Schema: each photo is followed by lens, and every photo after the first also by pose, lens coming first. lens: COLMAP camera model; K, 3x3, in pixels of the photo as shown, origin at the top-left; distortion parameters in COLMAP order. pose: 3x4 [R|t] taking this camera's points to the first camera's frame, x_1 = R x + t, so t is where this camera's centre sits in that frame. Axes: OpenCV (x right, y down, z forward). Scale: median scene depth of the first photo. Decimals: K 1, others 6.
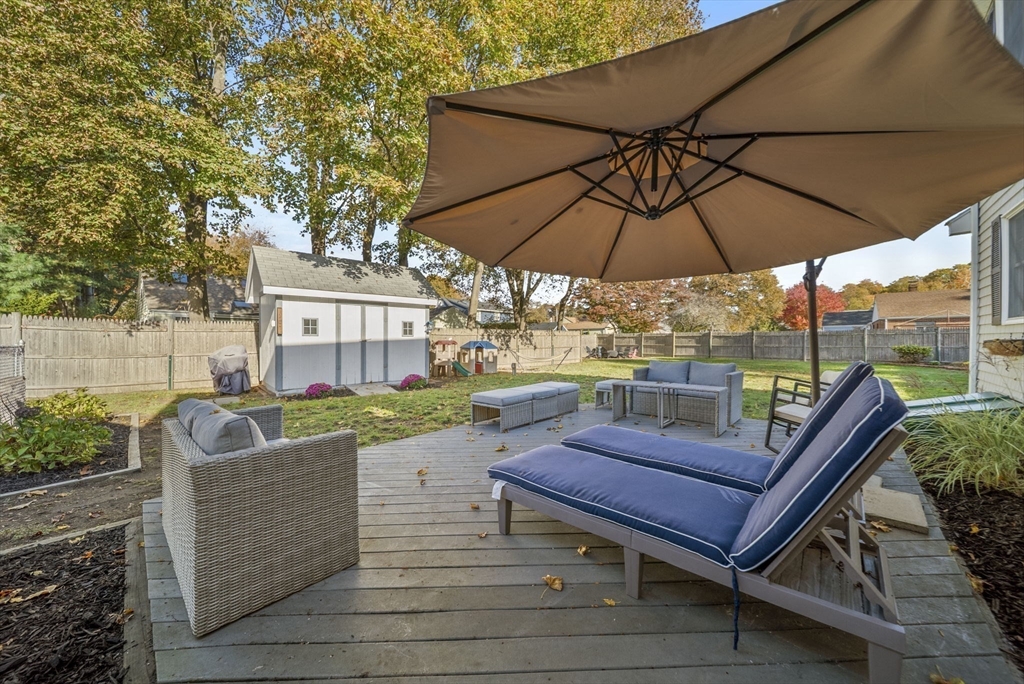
lens RADIAL K [[350.3, 0, 511.0], [0, 350.3, 338.0], [0, 0, 1]] dist [0.000622, -0.000081]
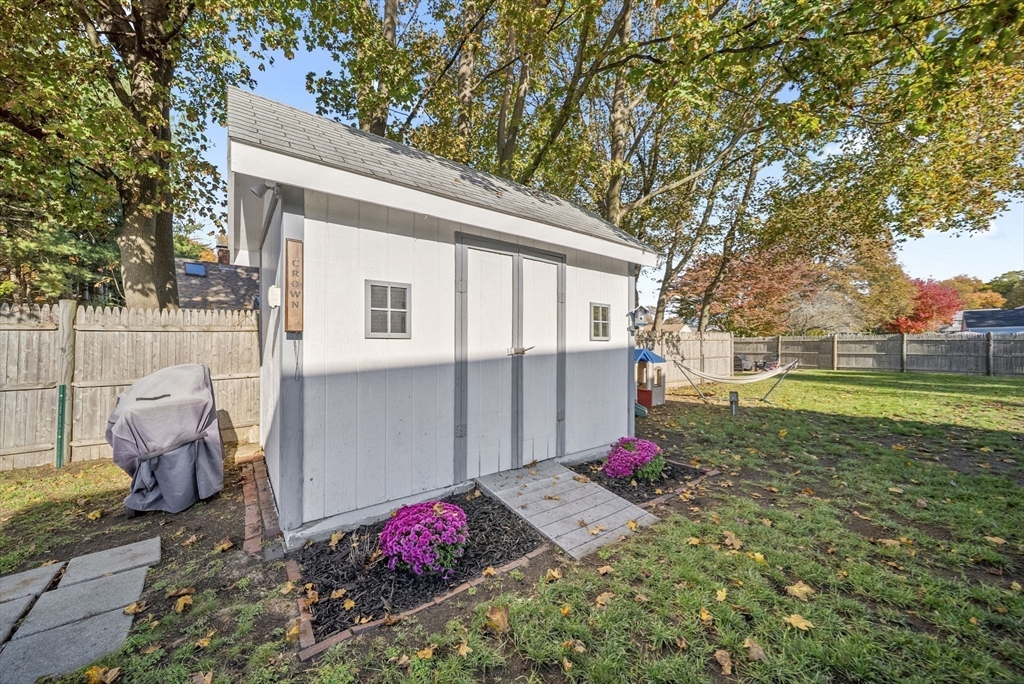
lens RADIAL K [[362.8, 0, 512.2], [0, 362.8, 338.5], [0, 0, 1]] dist [-0.001740, -0.000420]
pose [[0.996306, -0.003926, -0.085779, -0.375280], [0.002596, 0.999875, -0.015607, -0.000837], [0.085830, 0.015326, 0.996192, 0.590790]]
